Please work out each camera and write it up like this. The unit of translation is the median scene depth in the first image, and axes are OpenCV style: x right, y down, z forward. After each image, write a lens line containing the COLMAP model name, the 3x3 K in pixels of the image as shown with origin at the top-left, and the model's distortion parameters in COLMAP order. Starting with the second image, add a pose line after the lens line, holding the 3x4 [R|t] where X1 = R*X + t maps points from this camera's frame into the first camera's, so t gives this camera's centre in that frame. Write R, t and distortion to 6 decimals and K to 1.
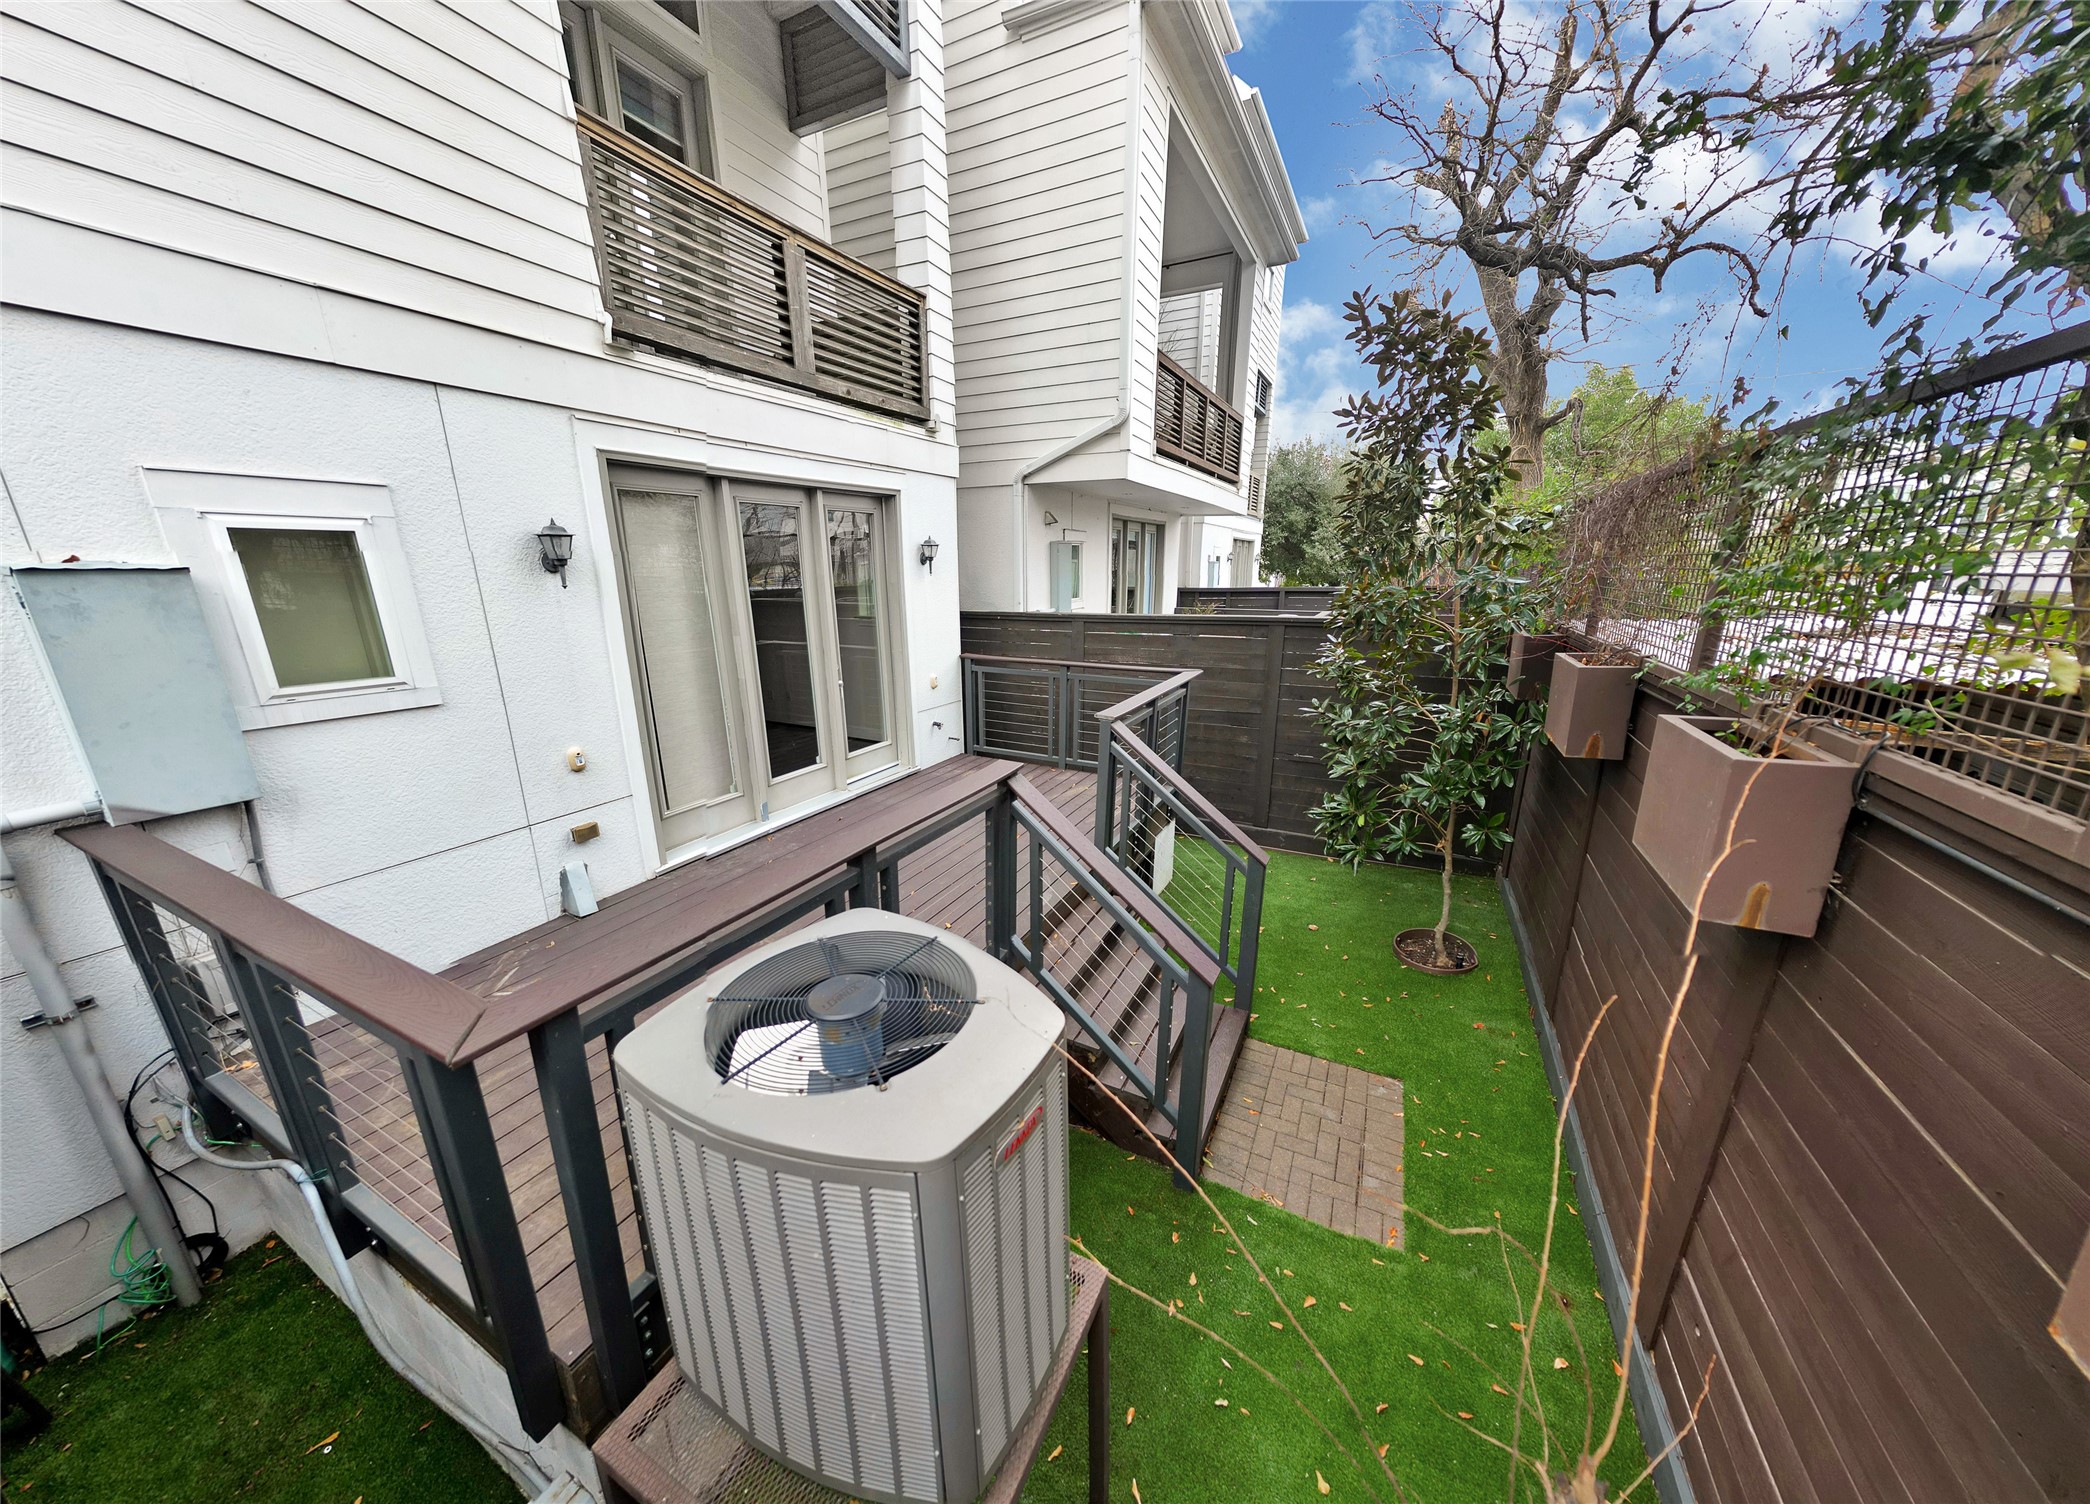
lens RADIAL K [[688.0, 0, 1022.4], [0, 688.0, 753.8], [0, 0, 1]] dist [0.022410, 0.000022]
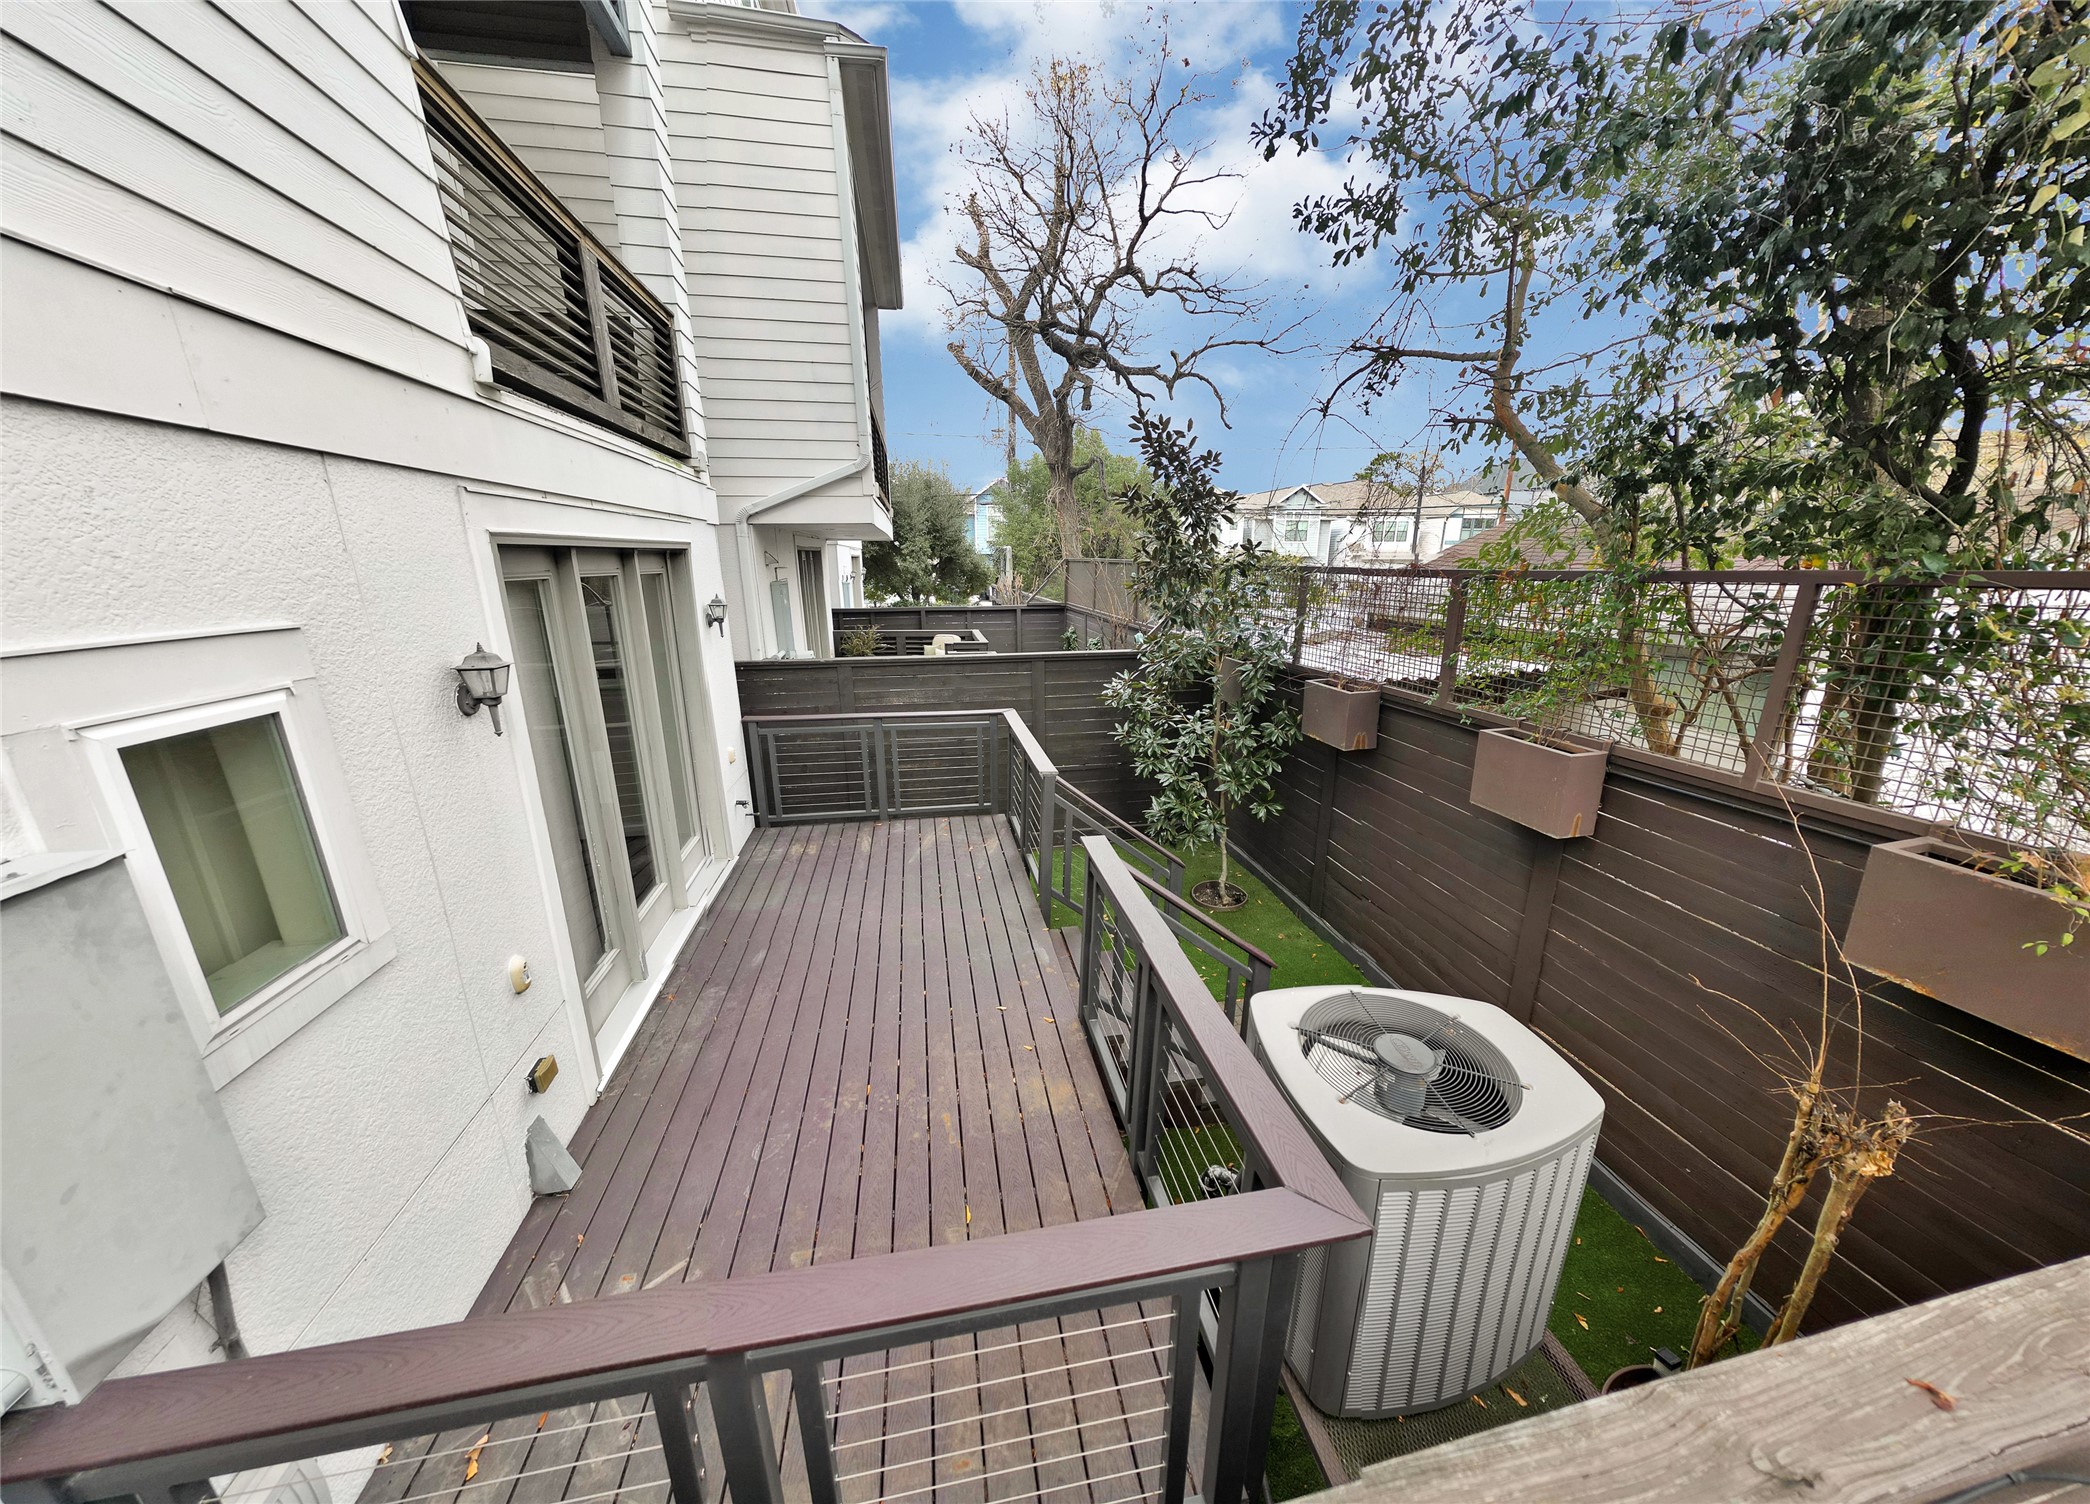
lens RADIAL K [[688.0, 0, 1022.4], [0, 688.0, 753.8], [0, 0, 1]] dist [0.022410, 0.000022]
pose [[0.814675, -0.163335, 0.556440, -0.426874], [0.167698, 0.984875, 0.043573, -0.112530], [-0.555141, 0.057816, 0.829744, 0.093650]]
